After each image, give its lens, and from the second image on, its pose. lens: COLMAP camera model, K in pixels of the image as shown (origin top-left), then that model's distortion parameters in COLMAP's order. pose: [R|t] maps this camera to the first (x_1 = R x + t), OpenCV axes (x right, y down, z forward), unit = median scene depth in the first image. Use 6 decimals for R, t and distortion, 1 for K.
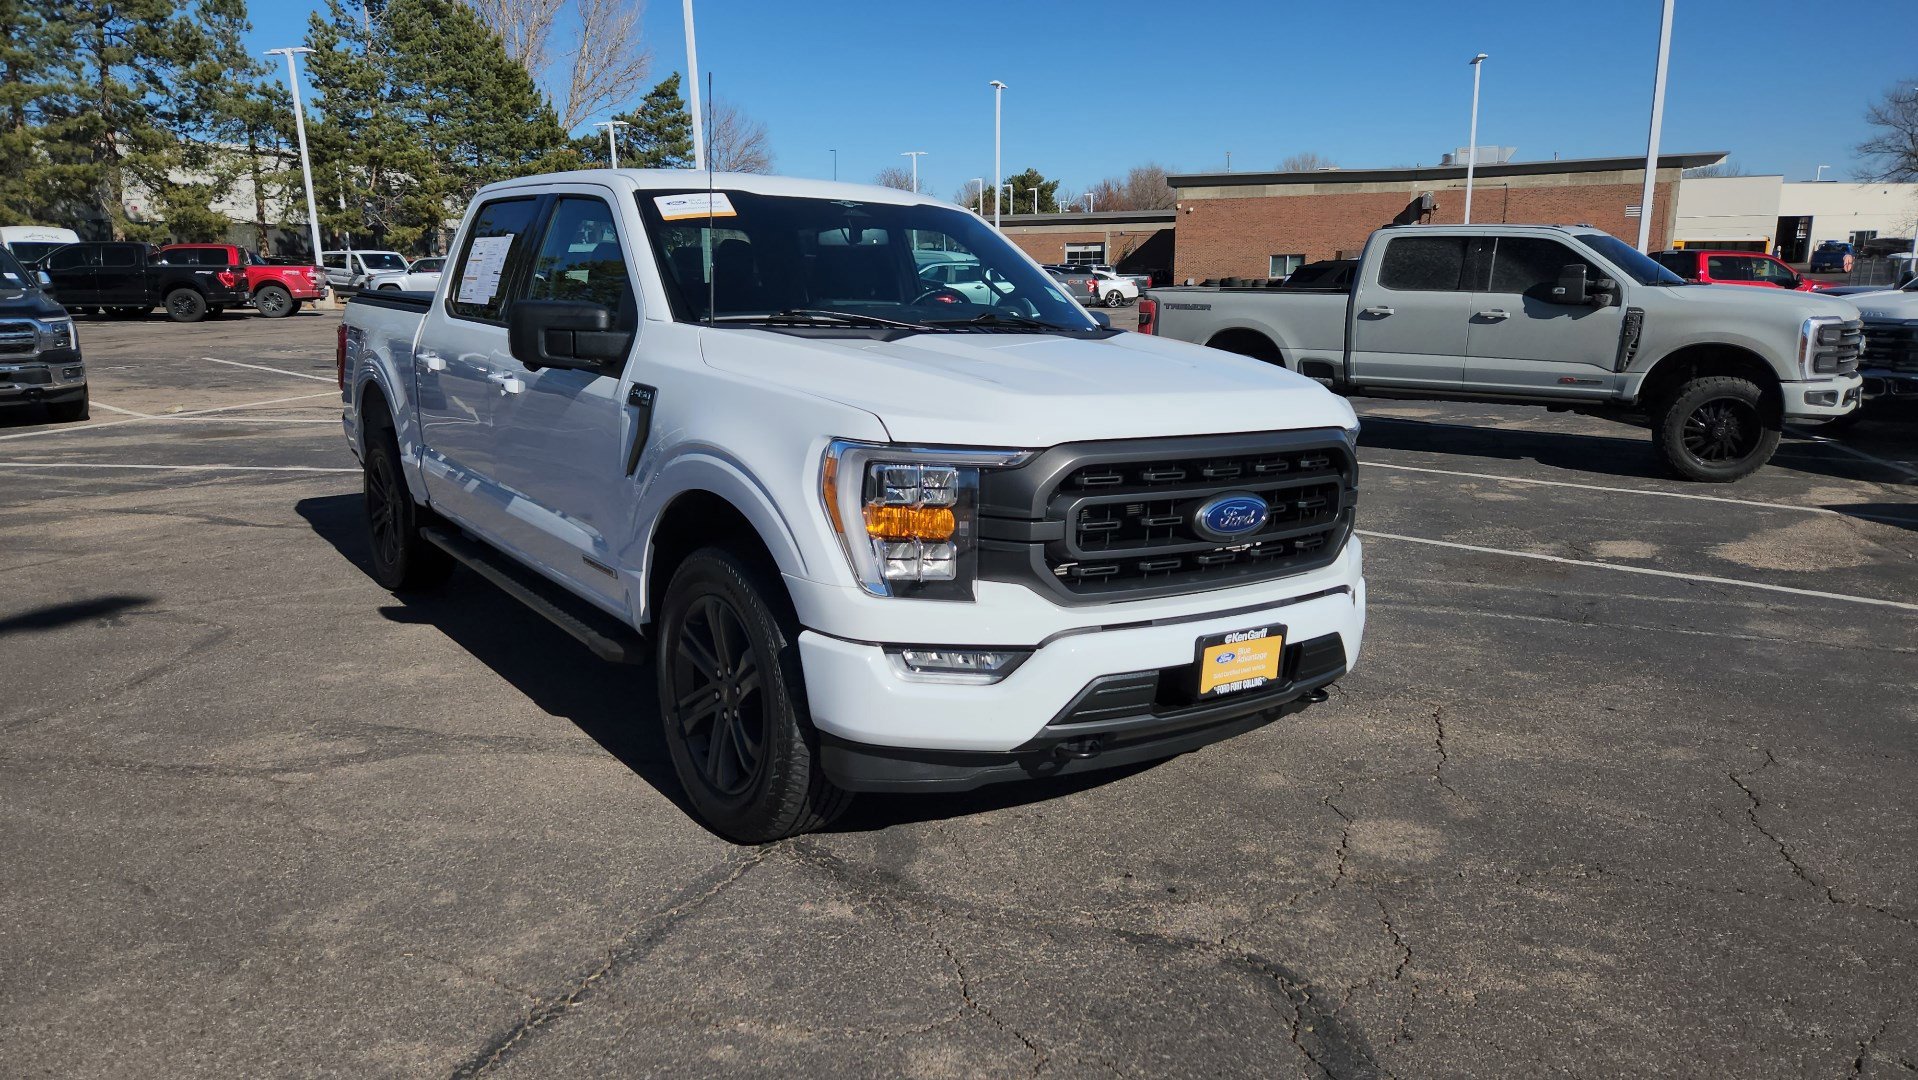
lens RADIAL K [[1237.3, 0, 925.4], [0, 1237.3, 543.5], [0, 0, 1]] dist [0.068519, -0.051509]
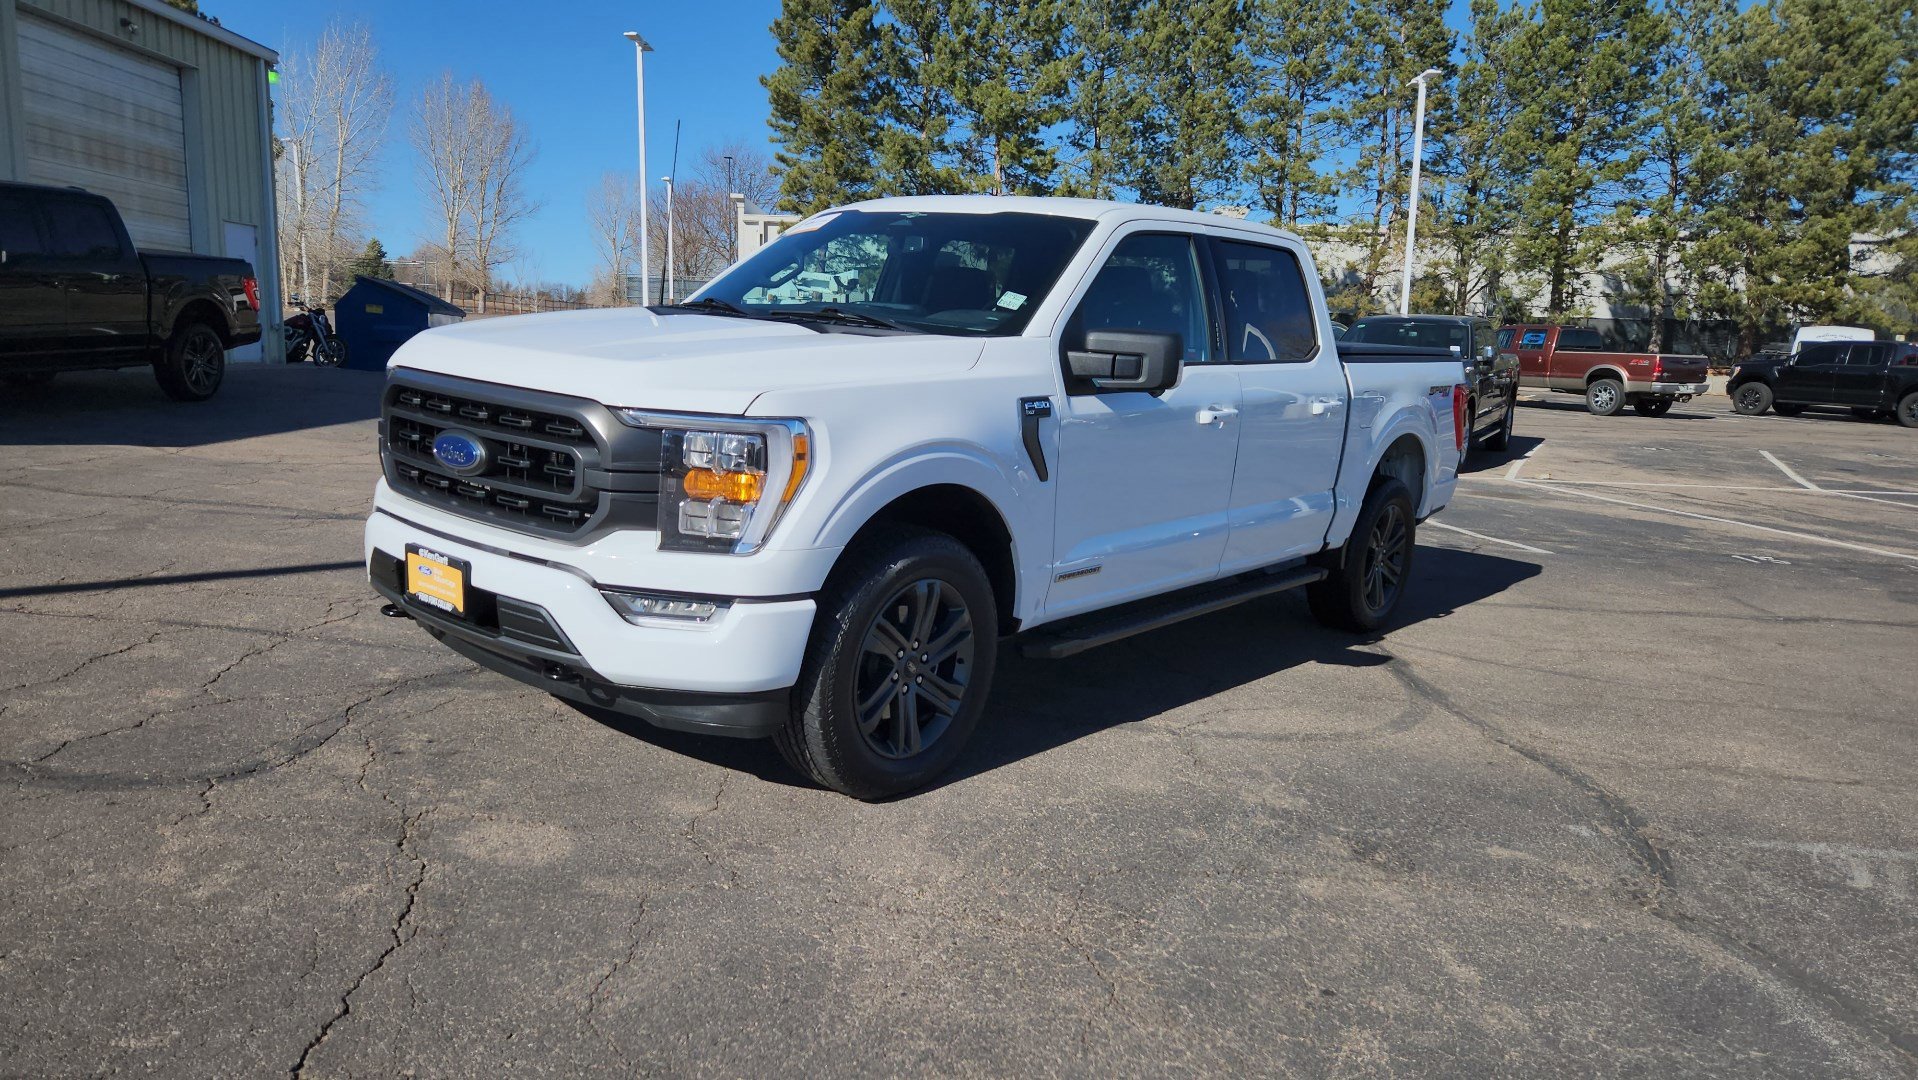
lens RADIAL K [[1237.3, 0, 925.4], [0, 1237.3, 543.5], [0, 0, 1]] dist [0.068519, -0.051509]
pose [[0.288479, 0.174225, -0.941502, 1.408344], [-0.249662, 0.962977, 0.101702, -0.157960], [0.924364, 0.205719, 0.321296, 1.023172]]
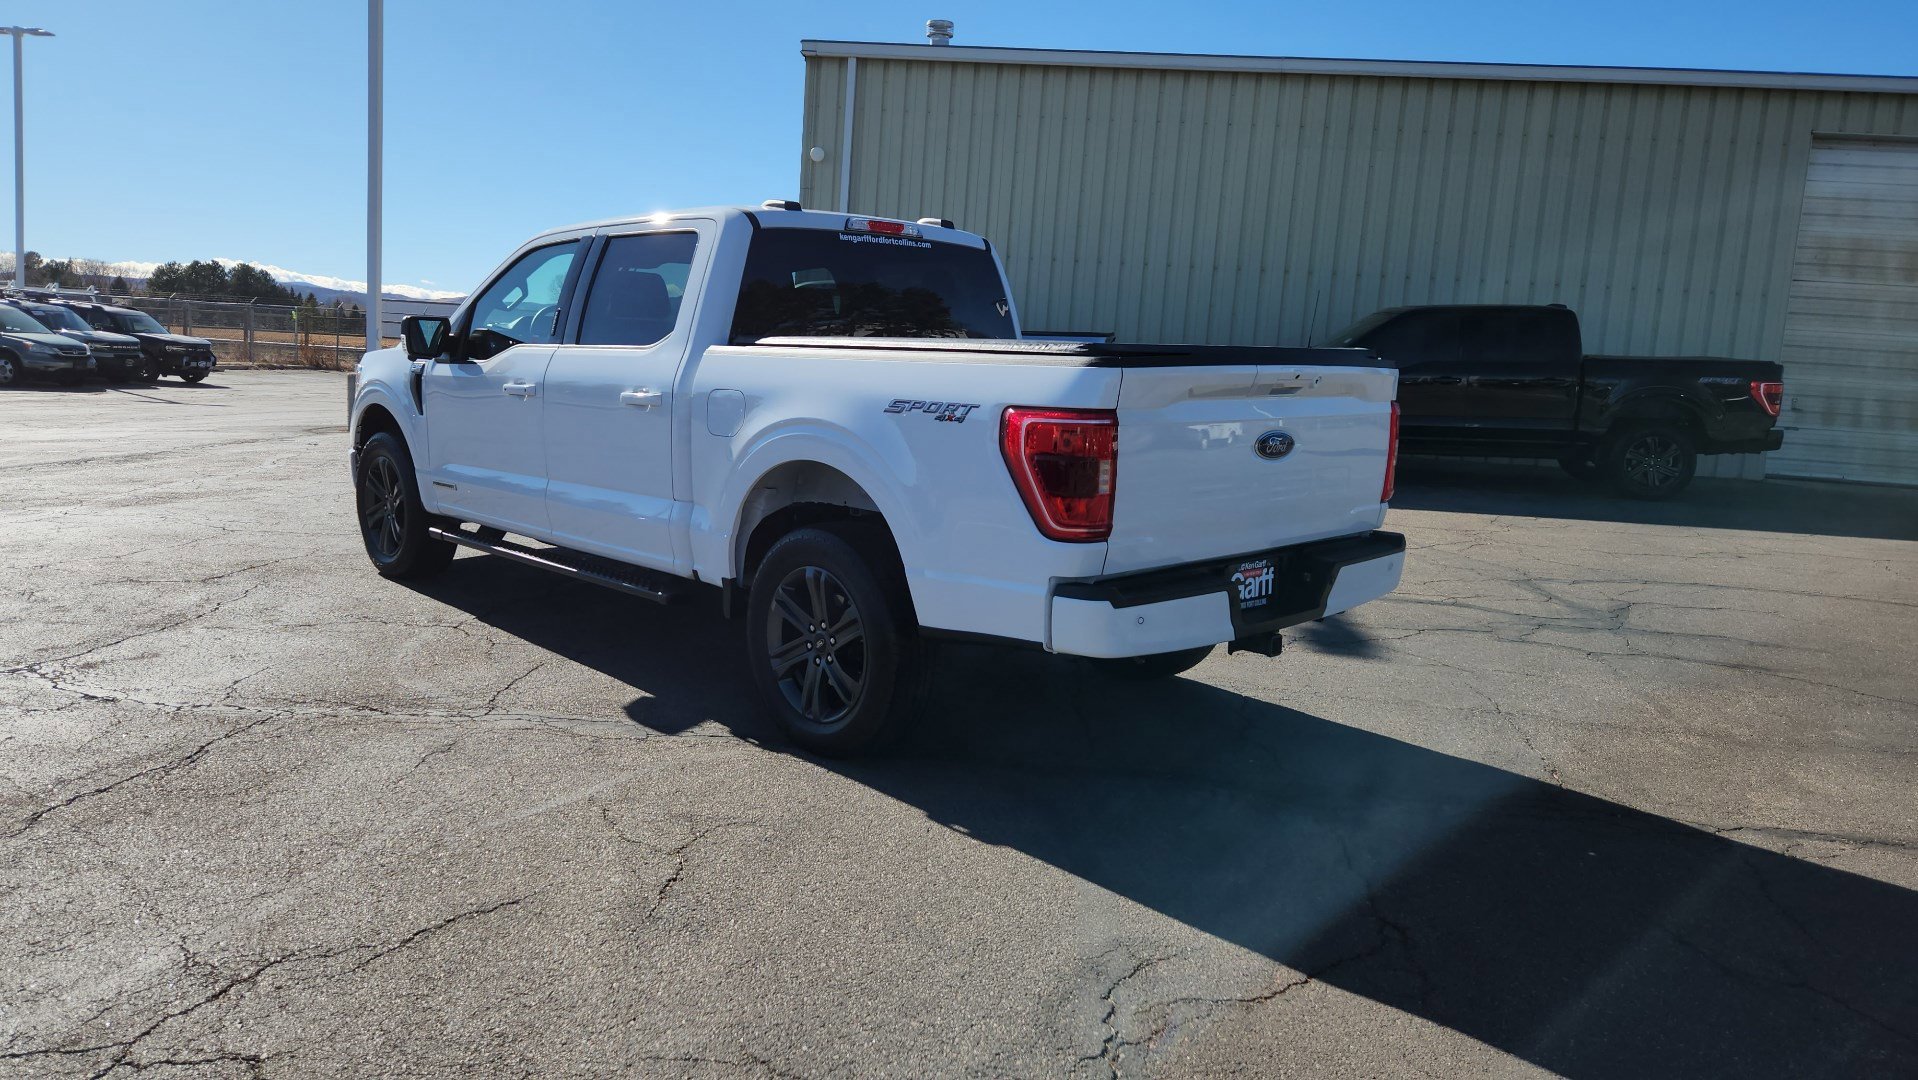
lens RADIAL K [[1249.0, 0, 944.5], [0, 1249.0, 545.6], [0, 0, 1]] dist [0.073665, -0.060723]
pose [[-0.975285, -0.020813, -0.219968, -0.114576], [-0.097756, 0.933460, 0.345104, -0.707082], [0.198149, 0.358078, -0.912424, 3.616552]]
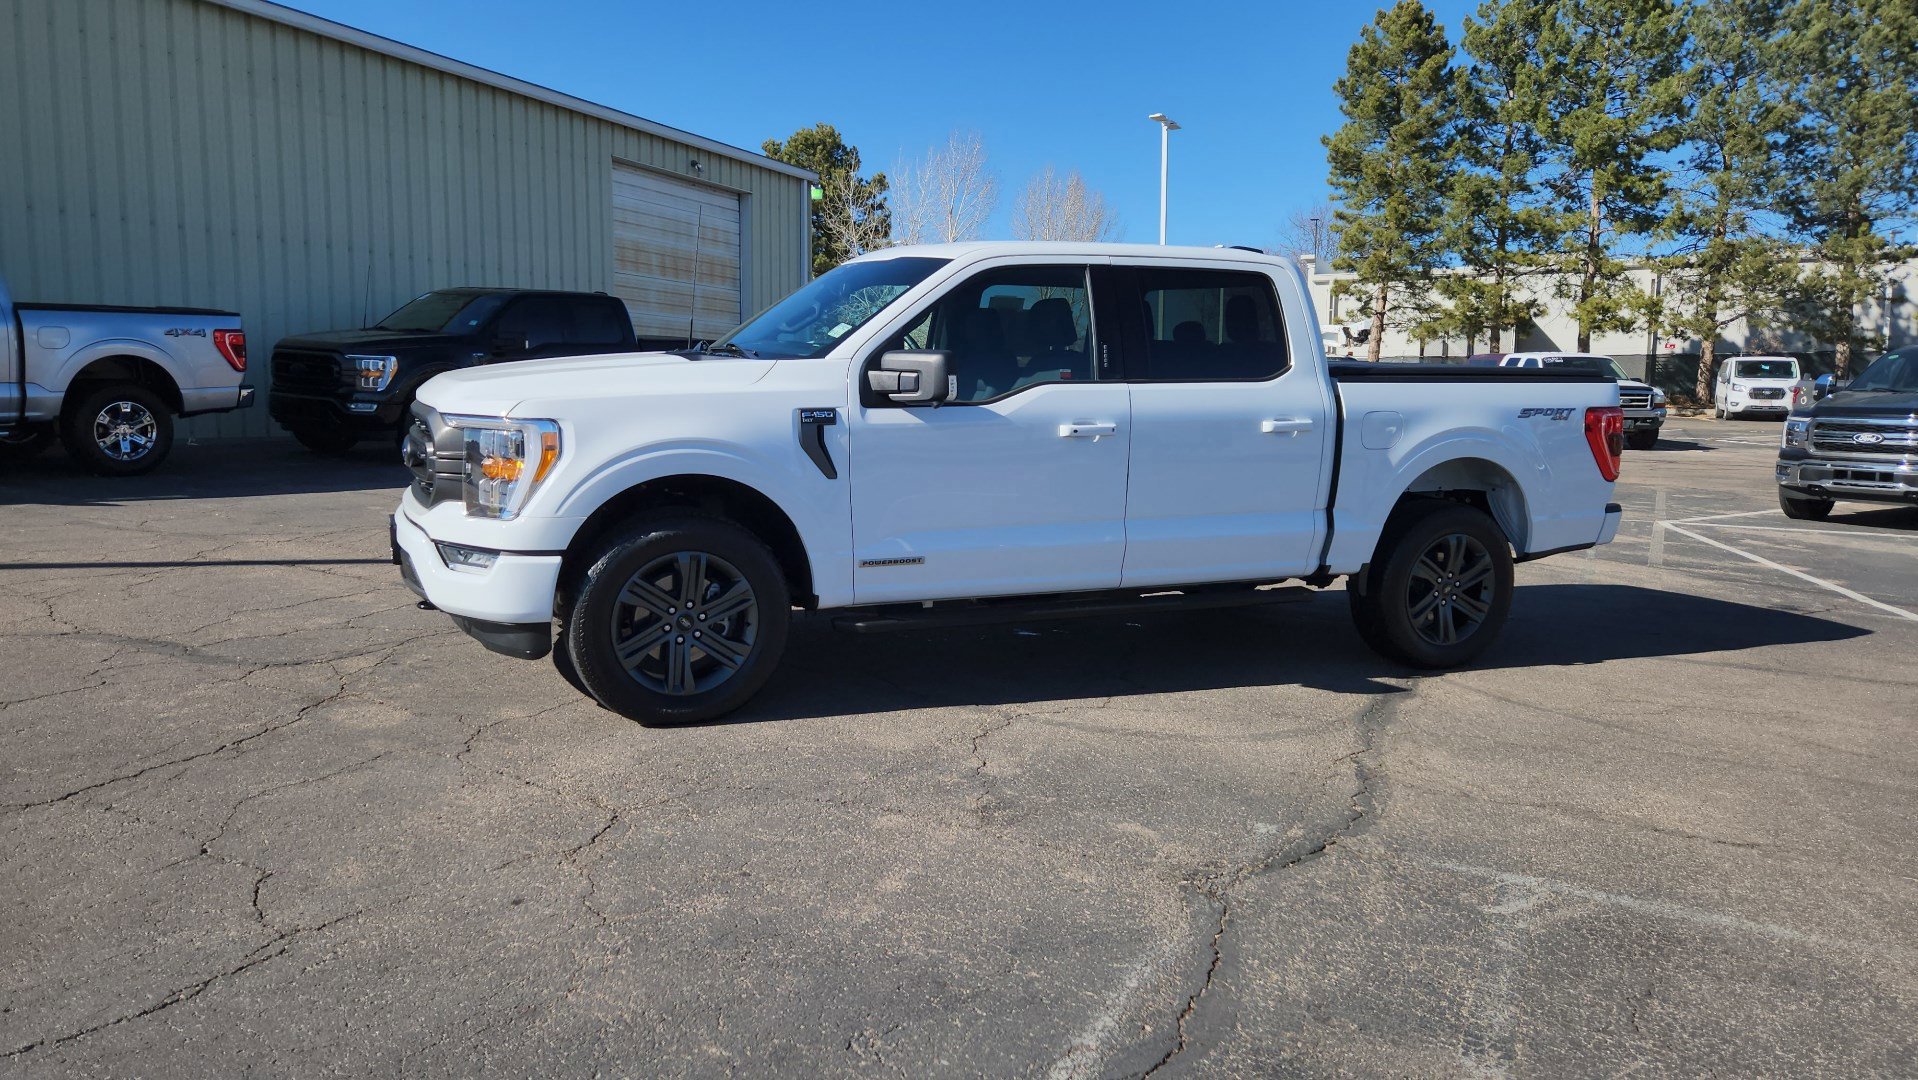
lens RADIAL K [[1236.3, 0, 941.9], [0, 1236.3, 533.4], [0, 0, 1]] dist [0.070030, -0.057854]
pose [[-0.155634, 0.119231, -0.980593, 1.693890], [-0.228069, 0.961531, 0.153111, -0.314259], [0.961126, 0.247472, -0.122454, 1.840727]]
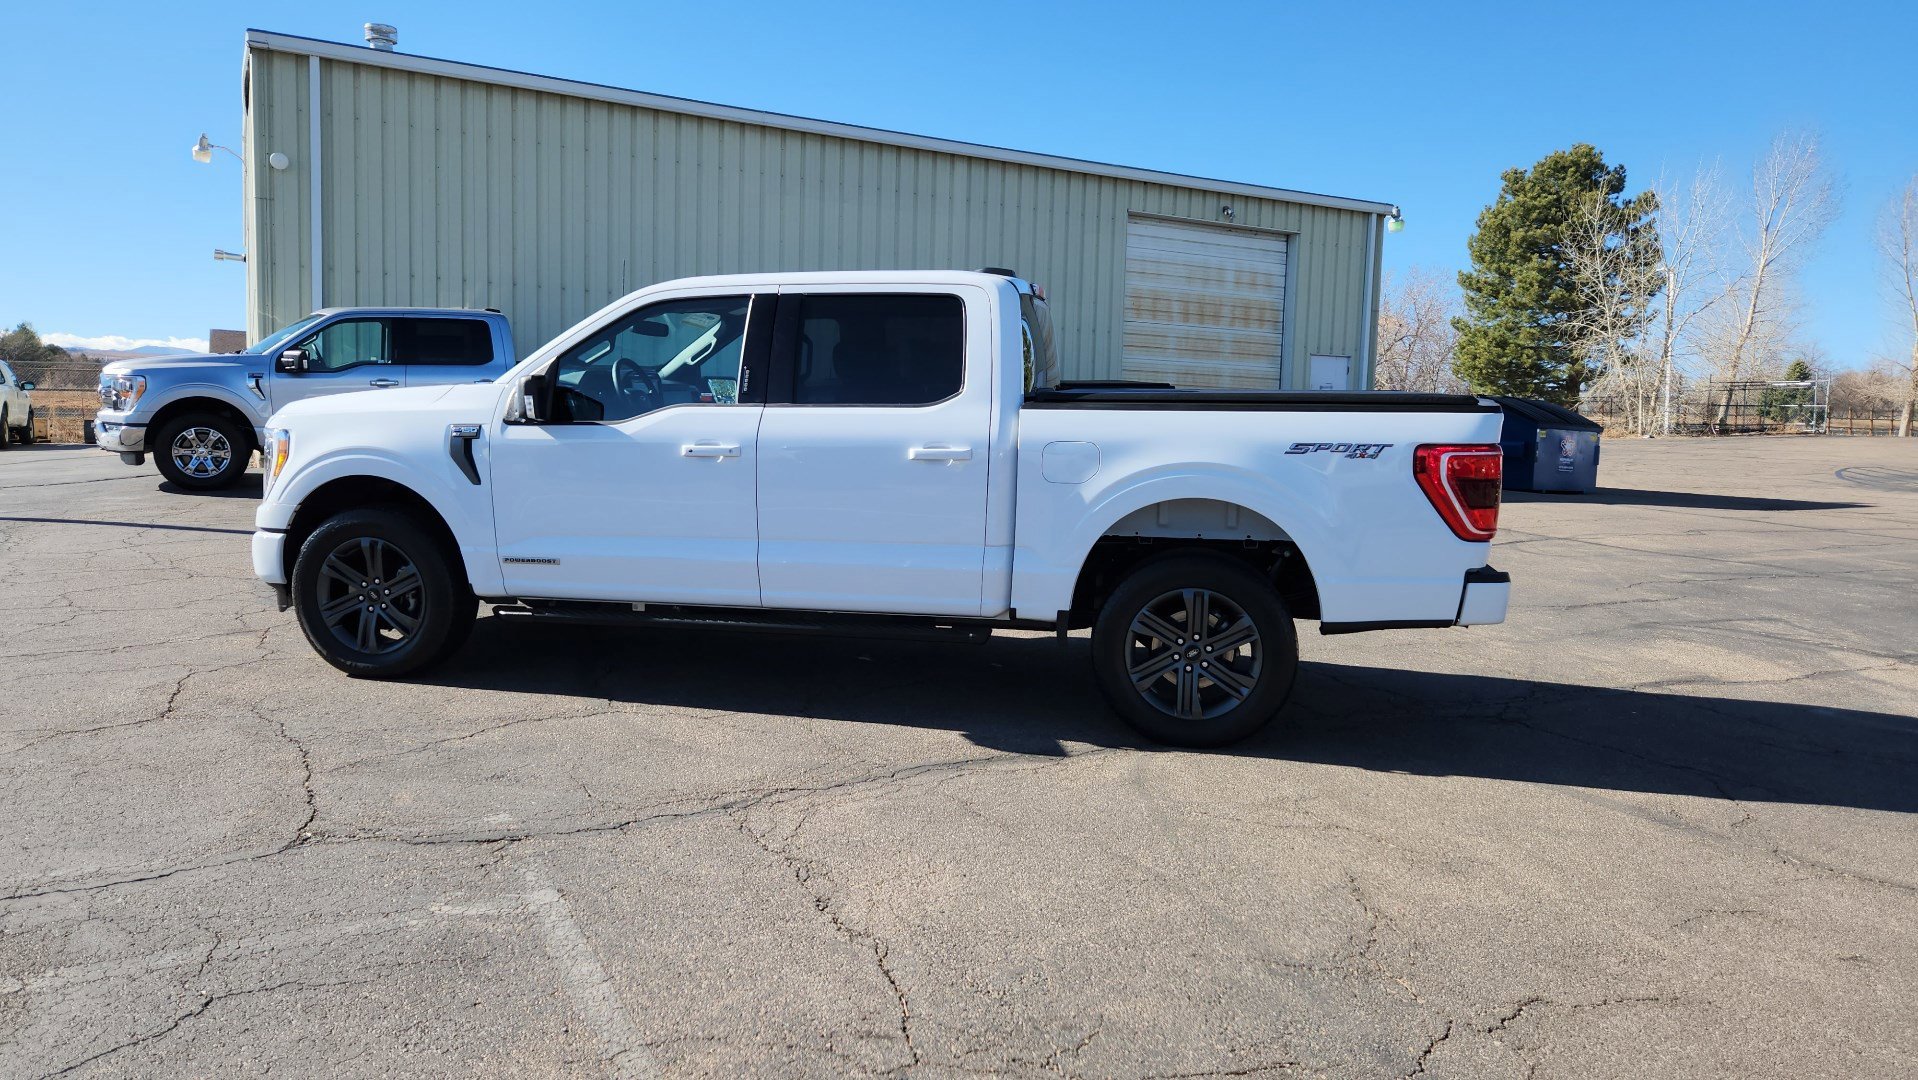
lens RADIAL K [[1256.4, 0, 948.0], [0, 1256.4, 510.0], [0, 0, 1]] dist [0.071167, -0.057921]
pose [[-0.680137, 0.040729, -0.731953, 1.115612], [-0.178243, 0.959305, 0.219005, -0.594692], [0.711086, 0.279419, -0.645199, 3.144887]]
